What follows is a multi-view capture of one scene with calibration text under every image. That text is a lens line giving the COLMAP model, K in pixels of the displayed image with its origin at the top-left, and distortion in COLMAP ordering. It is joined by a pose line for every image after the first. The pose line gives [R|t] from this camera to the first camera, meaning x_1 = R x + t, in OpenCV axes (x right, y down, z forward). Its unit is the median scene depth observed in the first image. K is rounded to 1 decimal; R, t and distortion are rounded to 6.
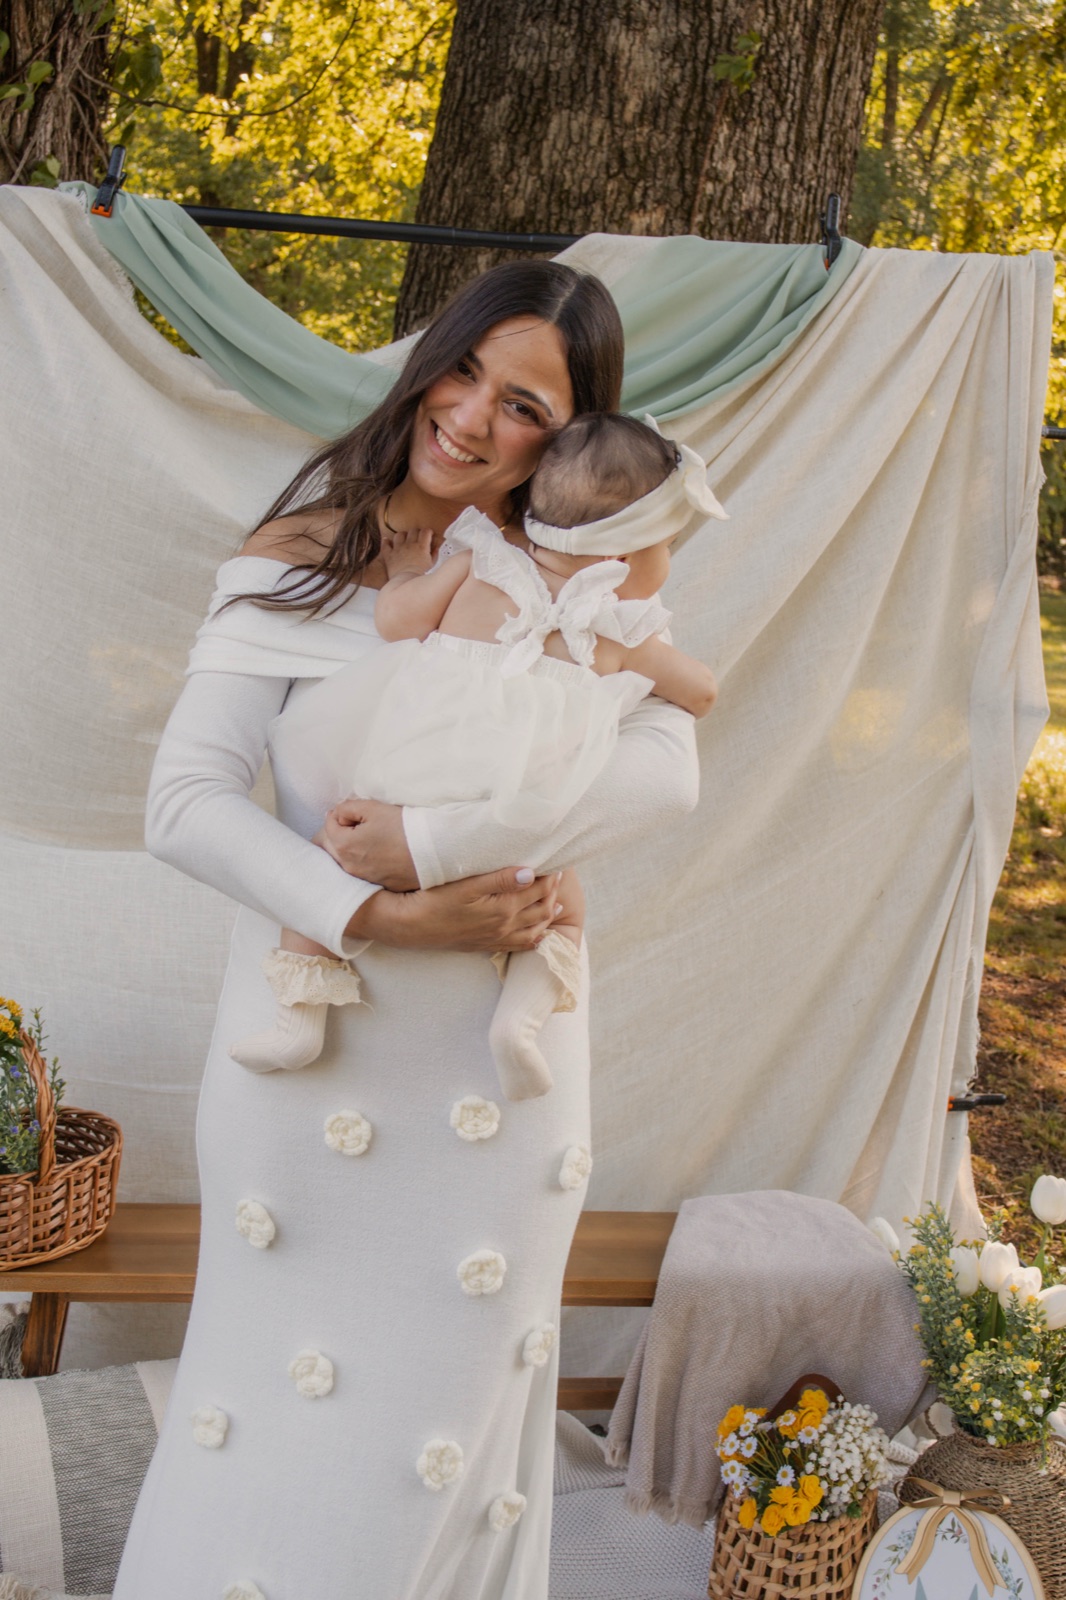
lens RADIAL K [[1964.6, 0, 533.0], [0, 1964.6, 800.0], [0, 0, 1]] dist [0.014197, 0.012260]
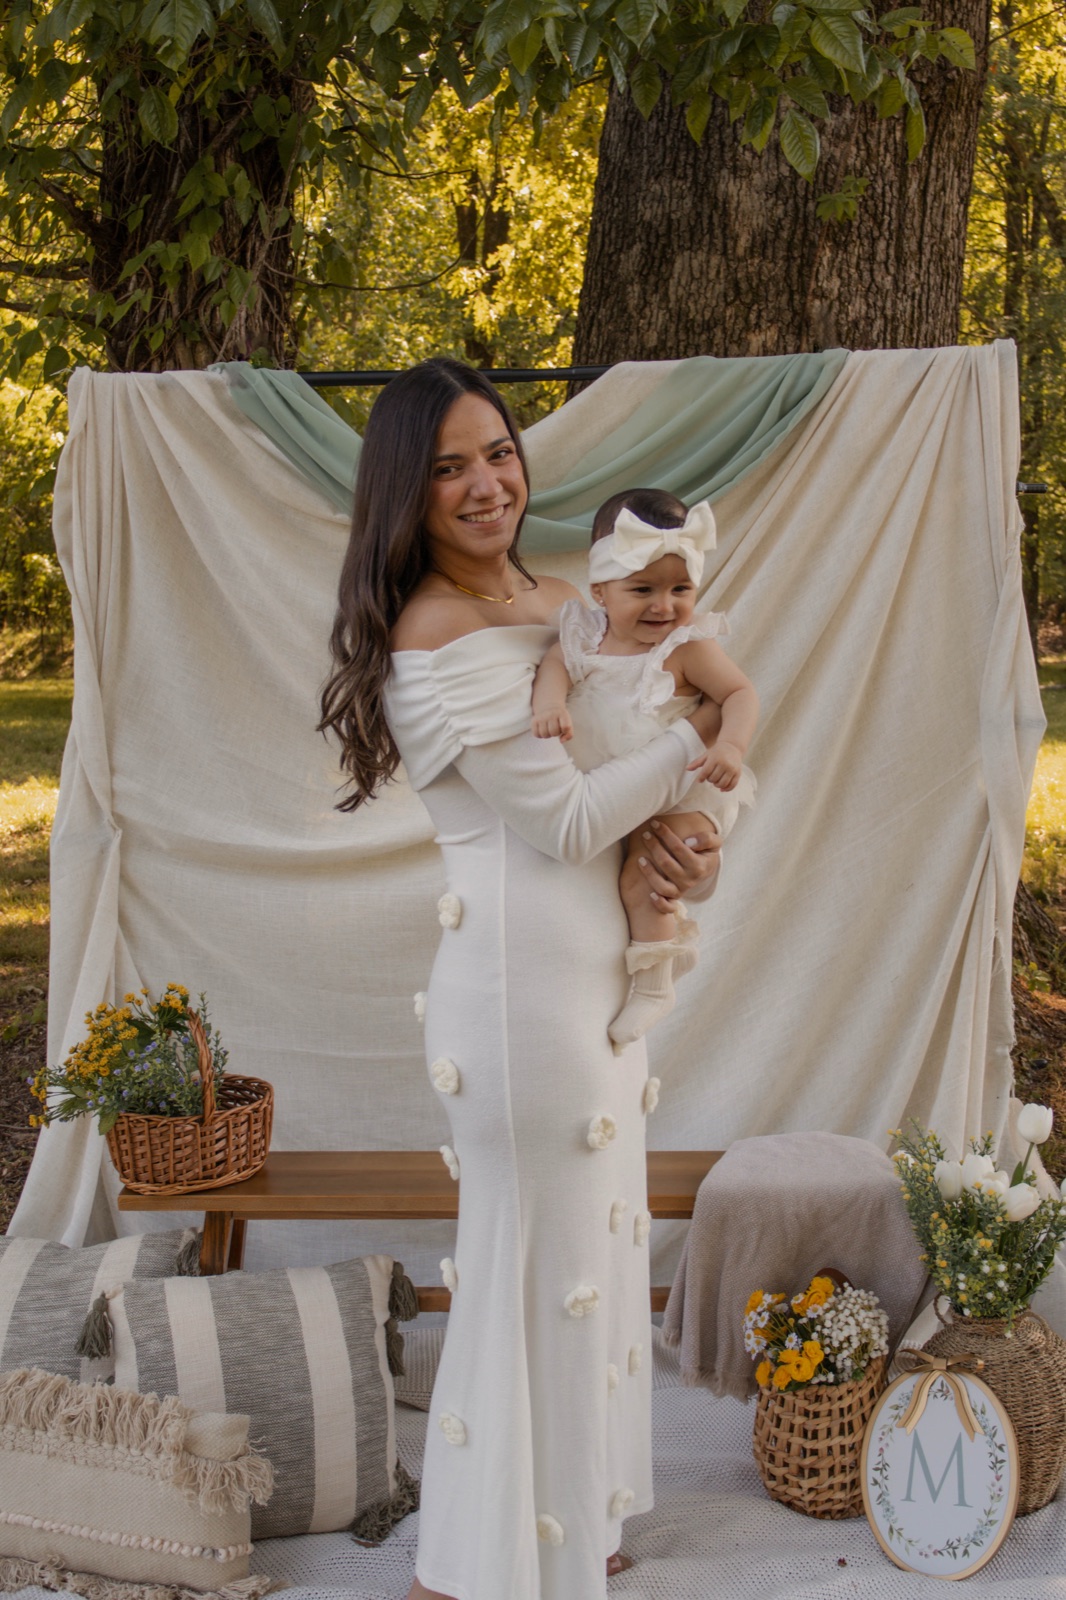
lens RADIAL K [[1964.6, 0, 533.0], [0, 1964.6, 800.0], [0, 0, 1]] dist [0.014197, 0.012260]
pose [[0.984711, -0.060634, -0.163303, 0.097207], [0.050733, 0.996651, -0.064136, 0.039061], [0.166645, 0.054871, 0.984489, -0.131481]]
